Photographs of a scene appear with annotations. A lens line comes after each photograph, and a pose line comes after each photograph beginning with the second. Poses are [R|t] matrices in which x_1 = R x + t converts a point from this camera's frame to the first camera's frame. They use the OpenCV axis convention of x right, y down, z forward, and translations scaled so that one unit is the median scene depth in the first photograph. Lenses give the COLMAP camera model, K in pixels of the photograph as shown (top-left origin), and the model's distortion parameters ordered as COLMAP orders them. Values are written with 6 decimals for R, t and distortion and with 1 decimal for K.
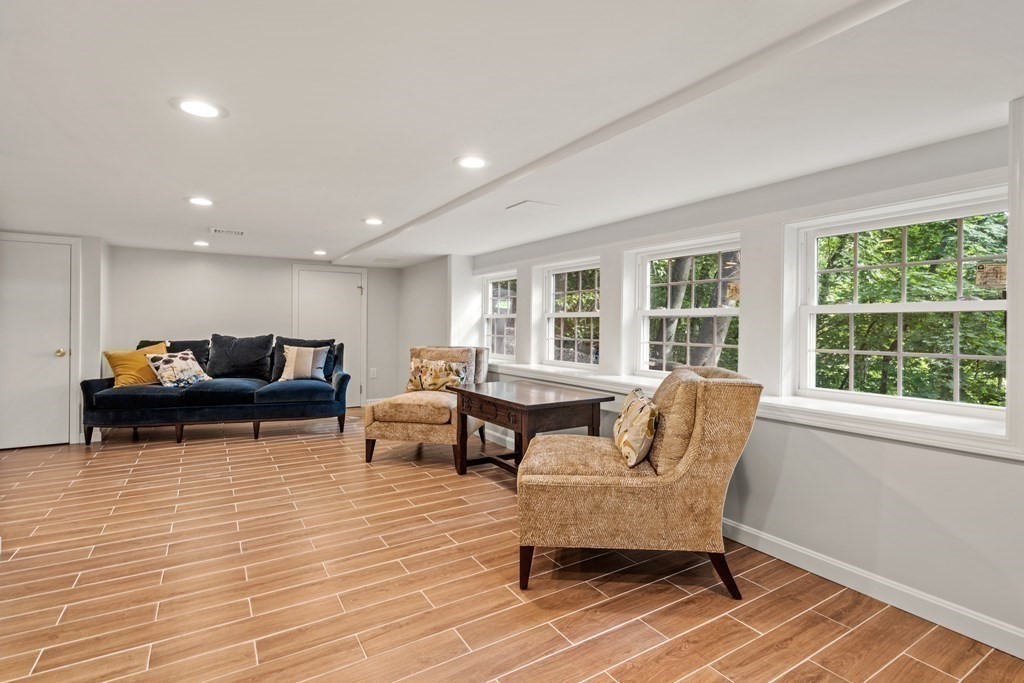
lens RADIAL K [[503.7, 0, 518.3], [0, 503.7, 332.6], [0, 0, 1]] dist [0.004131, -0.000204]
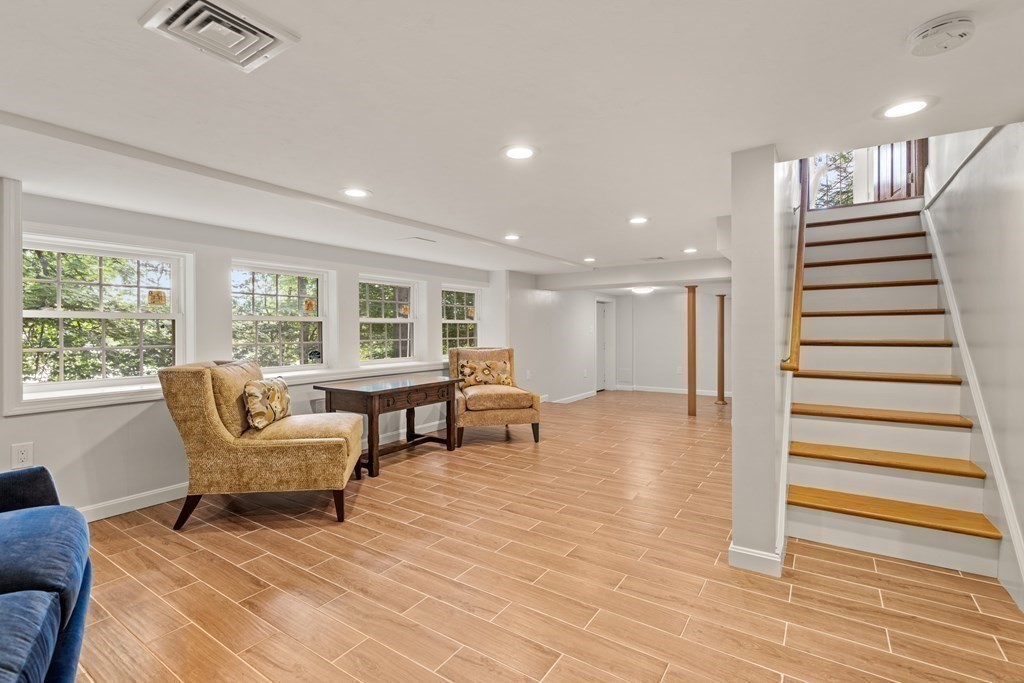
lens RADIAL K [[472.0, 0, 513.3], [0, 472.0, 336.7], [0, 0, 1]] dist [-0.001002, -0.000053]
pose [[-0.420932, -0.014938, 0.906969, -1.263230], [0.016338, 0.999577, 0.024046, -0.020891], [-0.906945, 0.024940, -0.420511, 1.326079]]
